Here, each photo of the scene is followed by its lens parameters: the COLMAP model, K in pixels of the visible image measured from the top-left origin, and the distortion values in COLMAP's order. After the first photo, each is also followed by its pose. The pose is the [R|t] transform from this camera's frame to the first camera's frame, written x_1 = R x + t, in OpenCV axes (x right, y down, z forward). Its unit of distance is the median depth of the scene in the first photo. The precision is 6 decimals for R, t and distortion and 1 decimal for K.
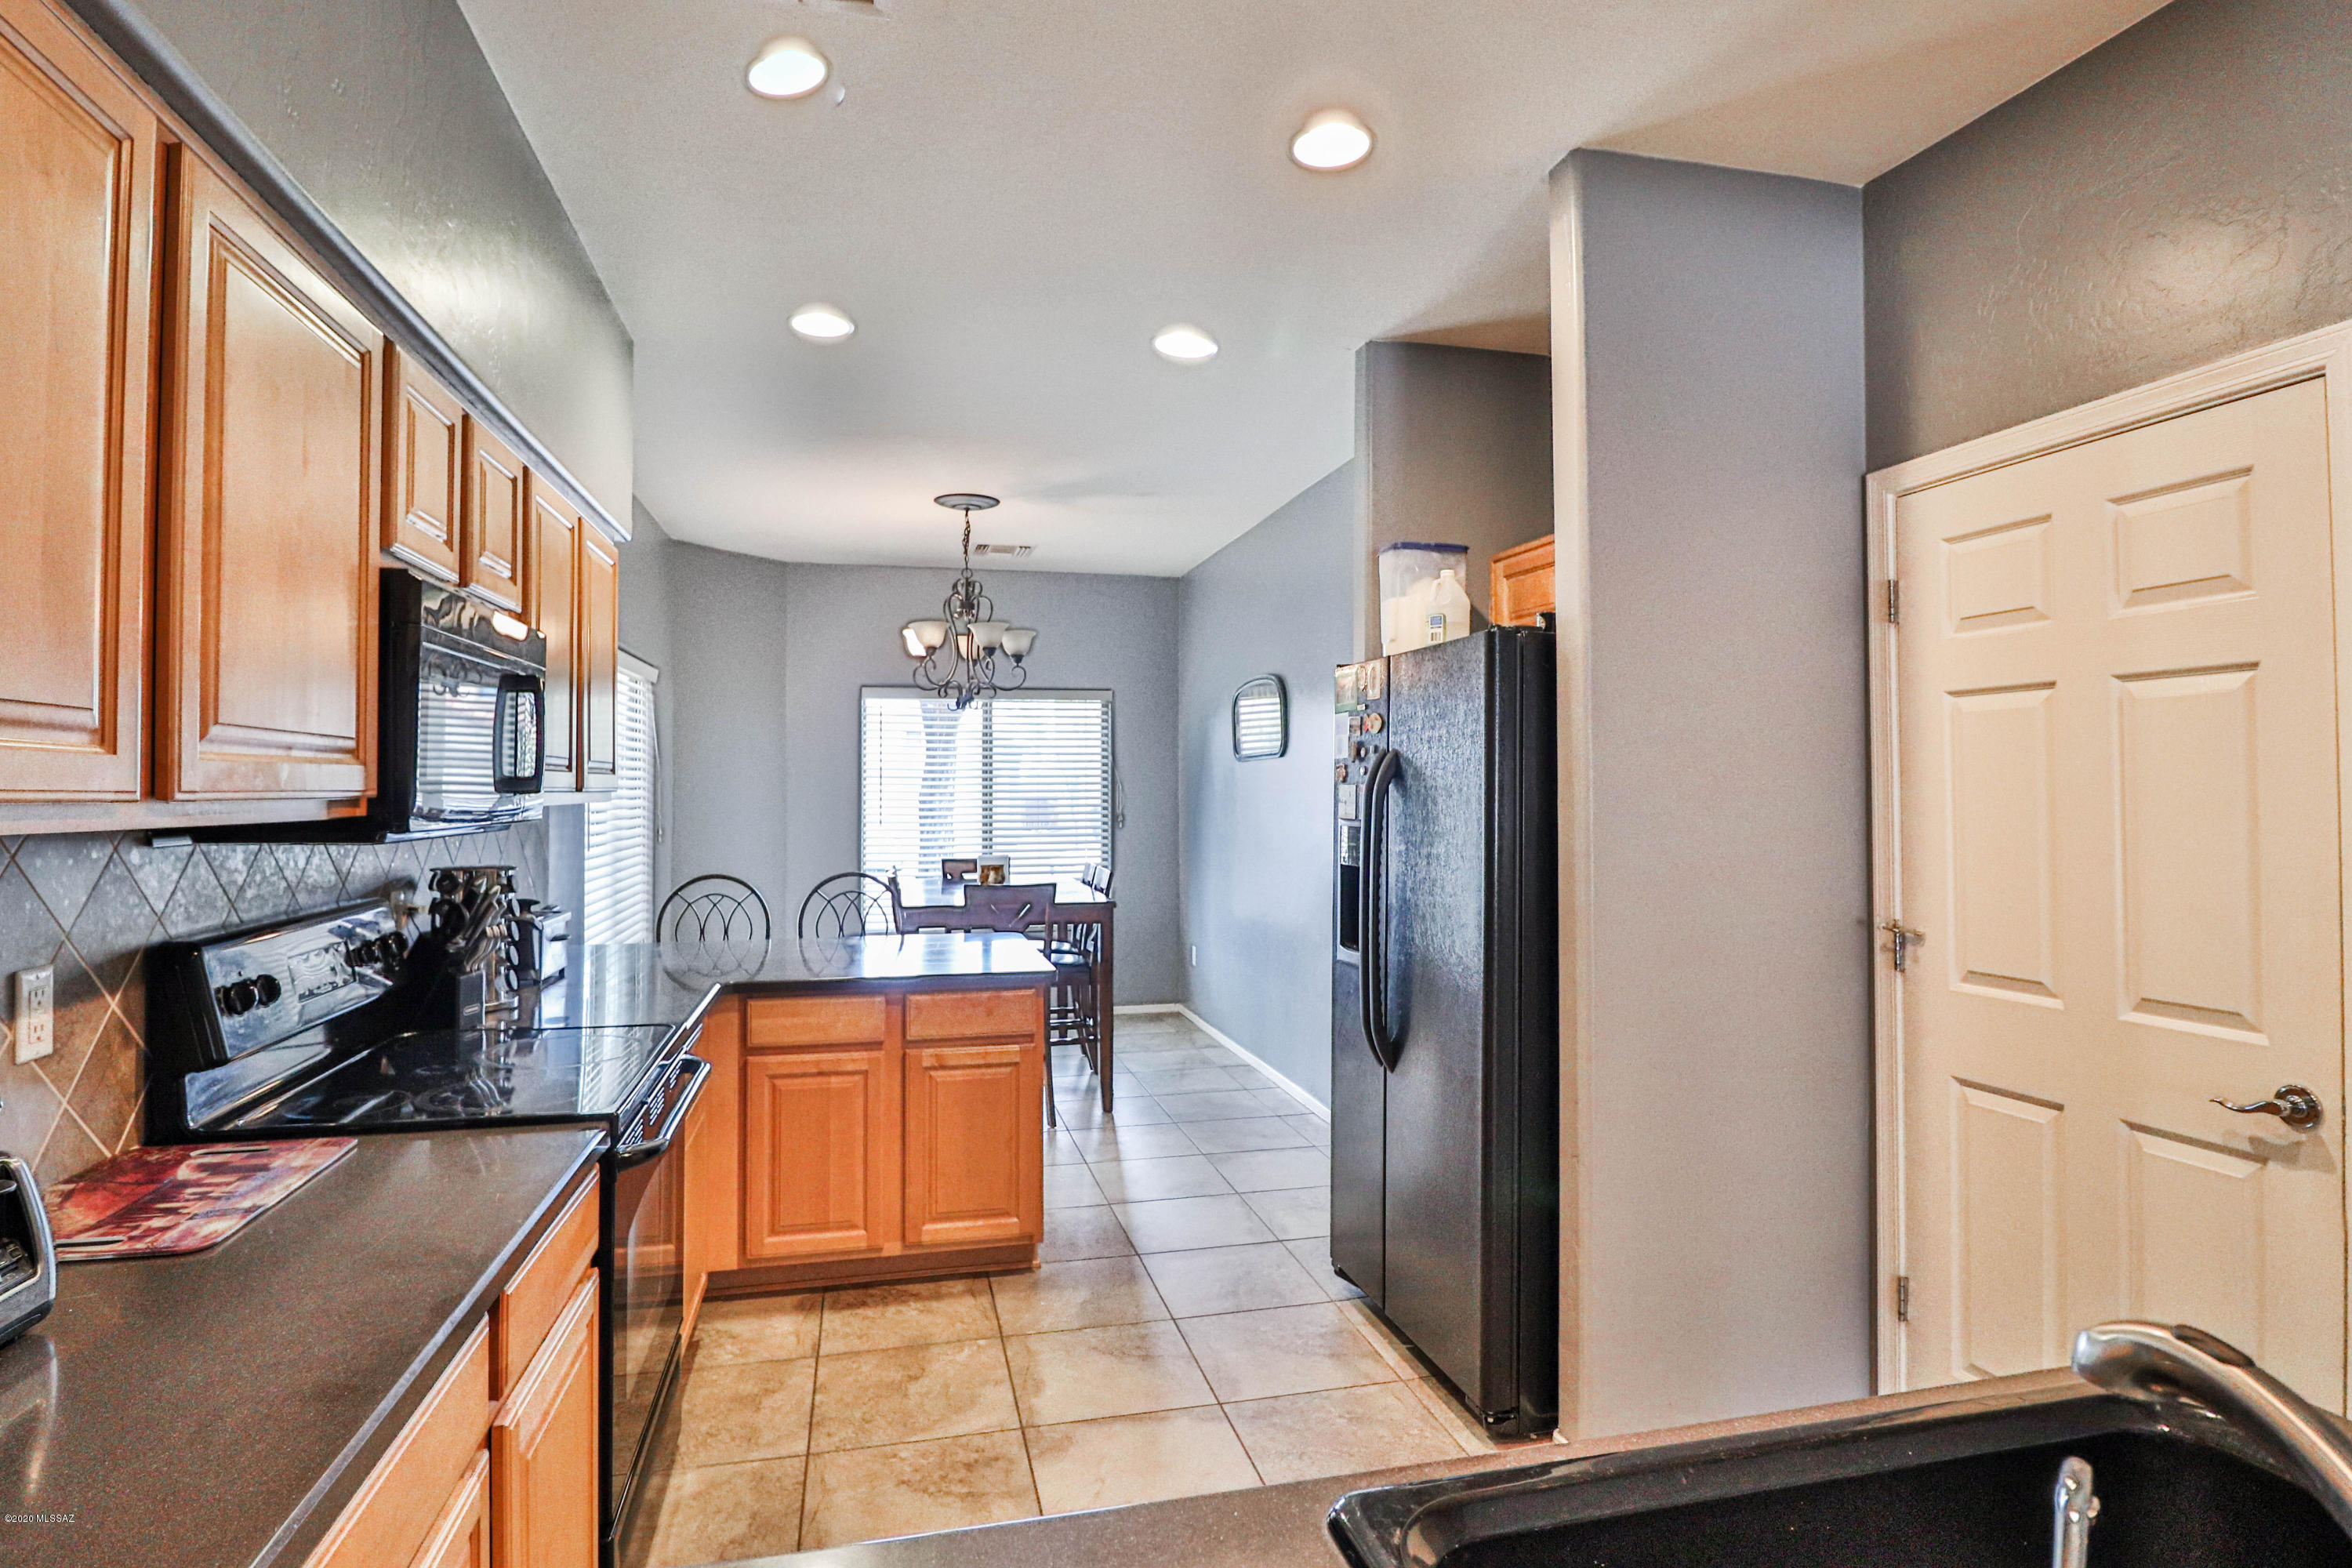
lens RADIAL K [[1206.2, 0, 1173.1], [0, 1206.2, 775.4], [0, 0, 1]] dist [0.001675, -0.020420]
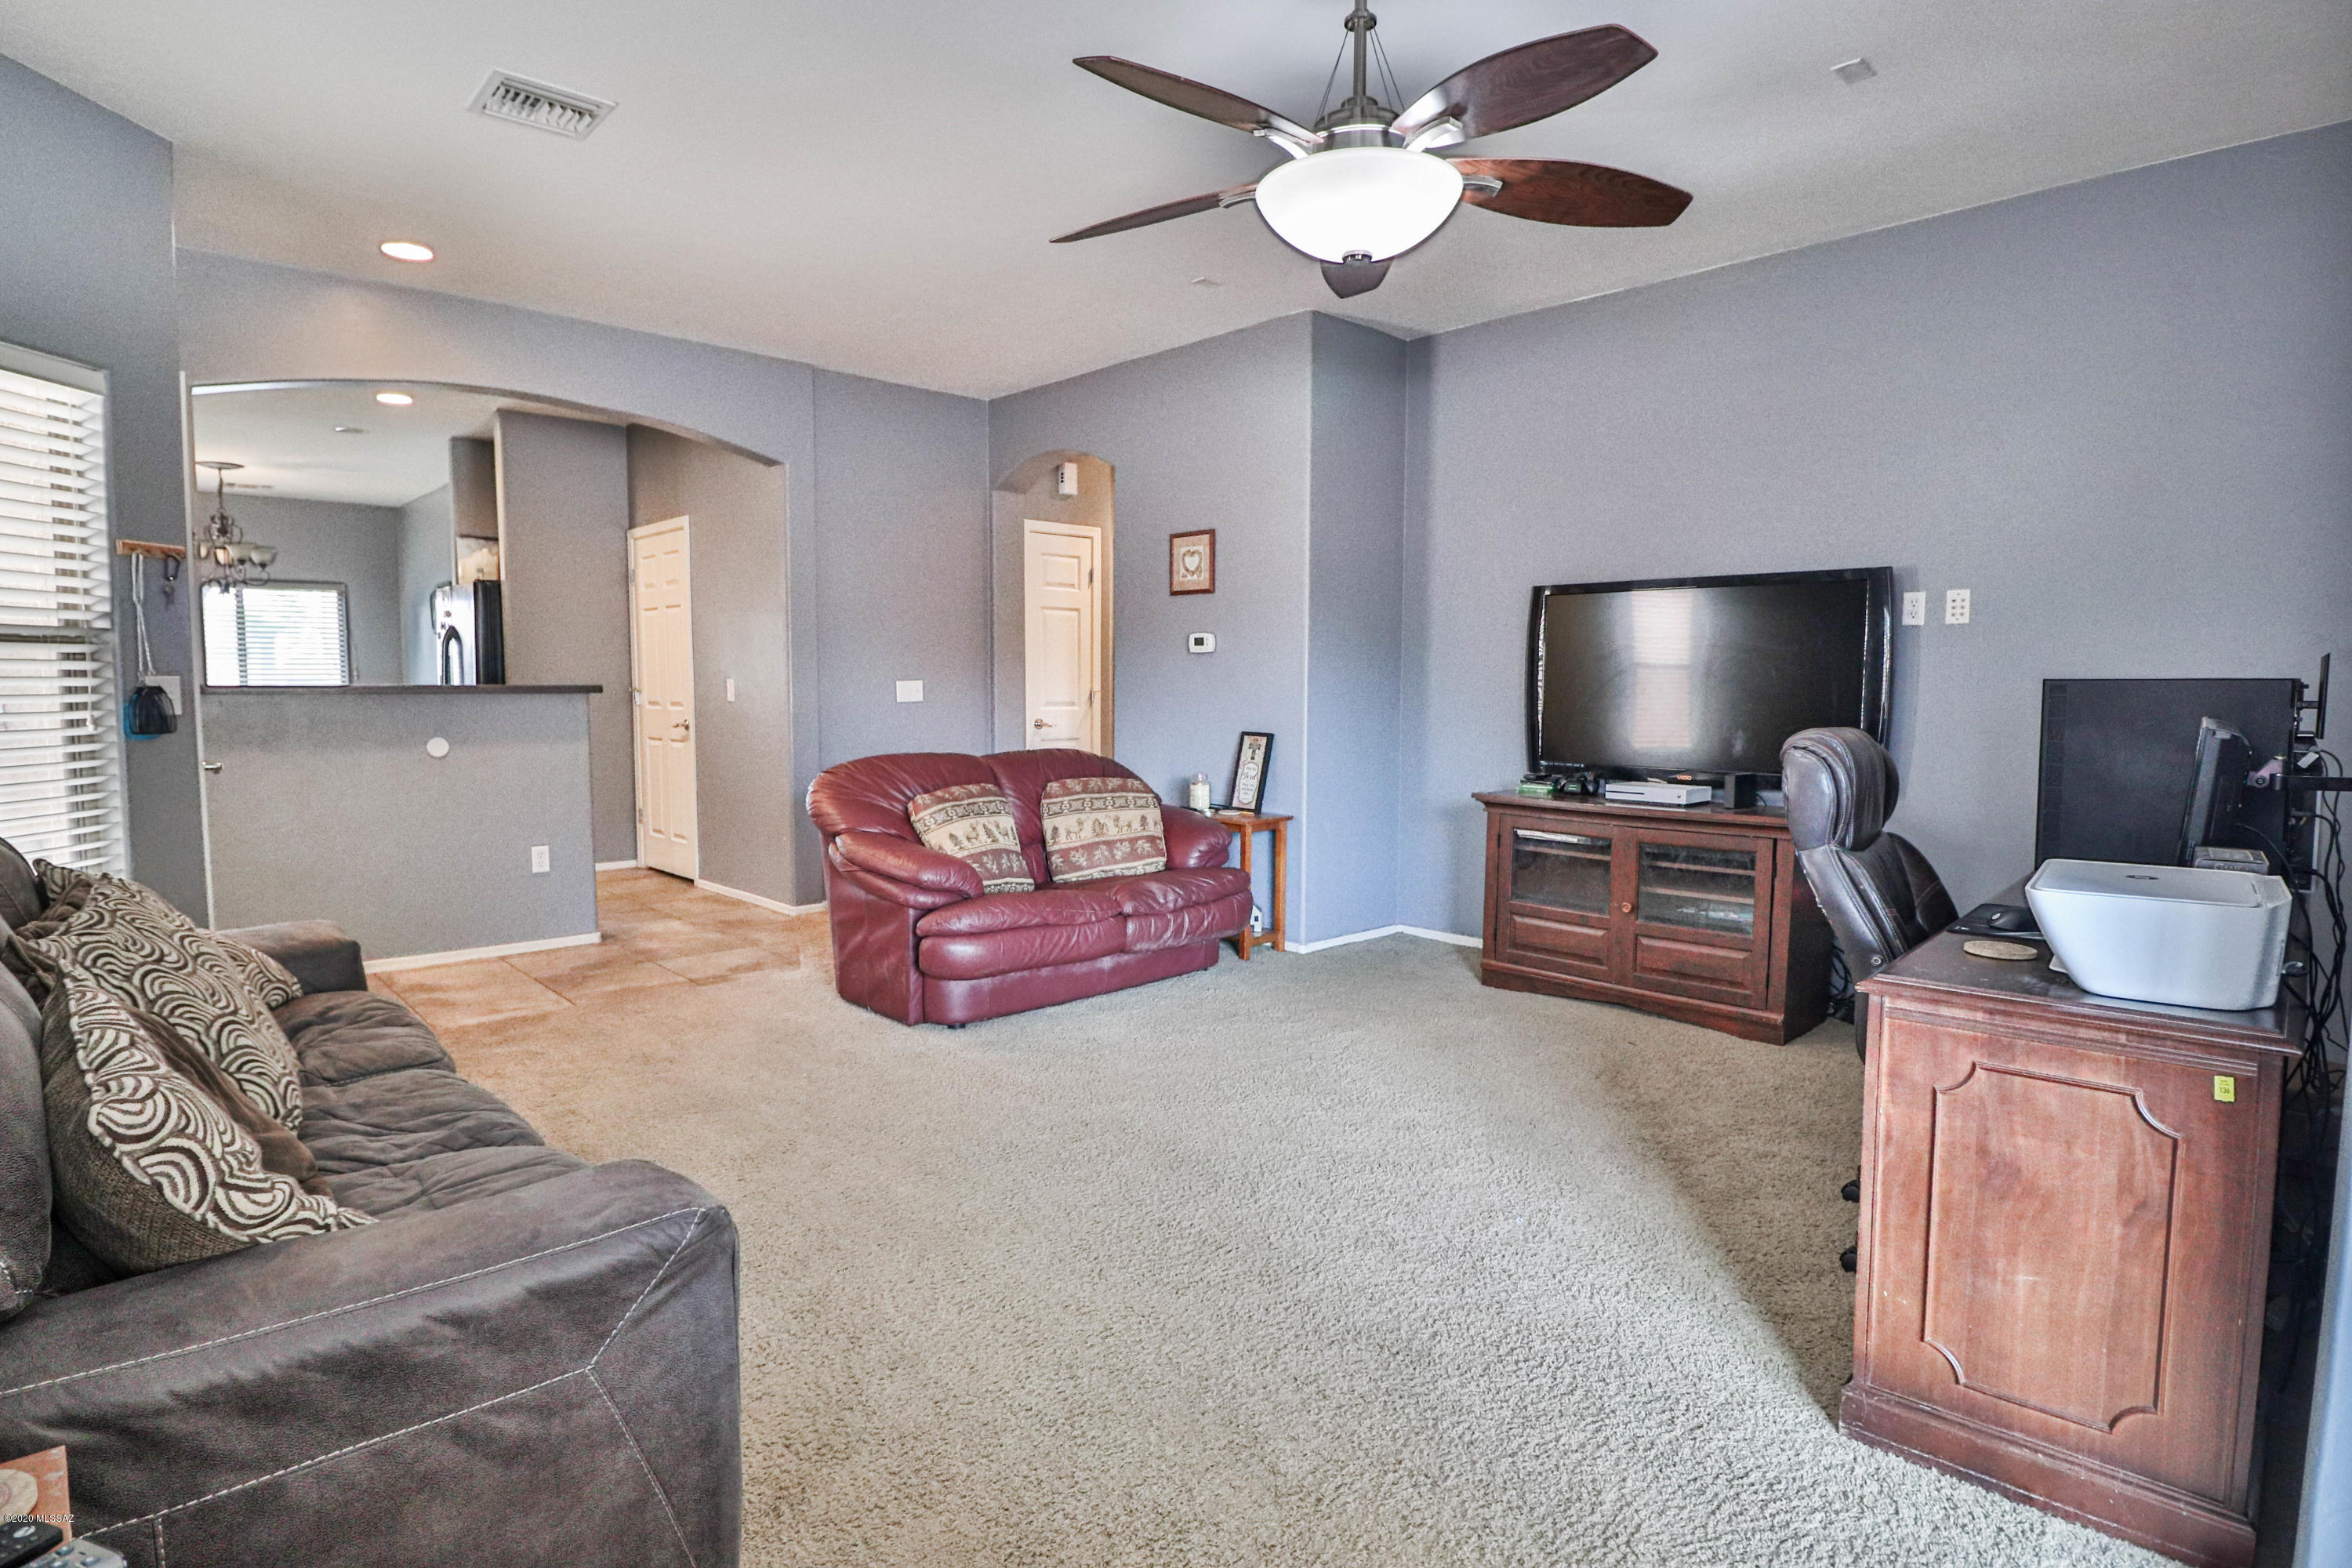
lens RADIAL K [[1206.2, 0, 1173.1], [0, 1206.2, 775.4], [0, 0, 1]] dist [0.001675, -0.020420]
pose [[0.871816, -0.033151, 0.488710, 0.139558], [-0.010820, 0.996160, 0.086875, 0.028930], [-0.489713, -0.081027, 0.868110, -1.006628]]
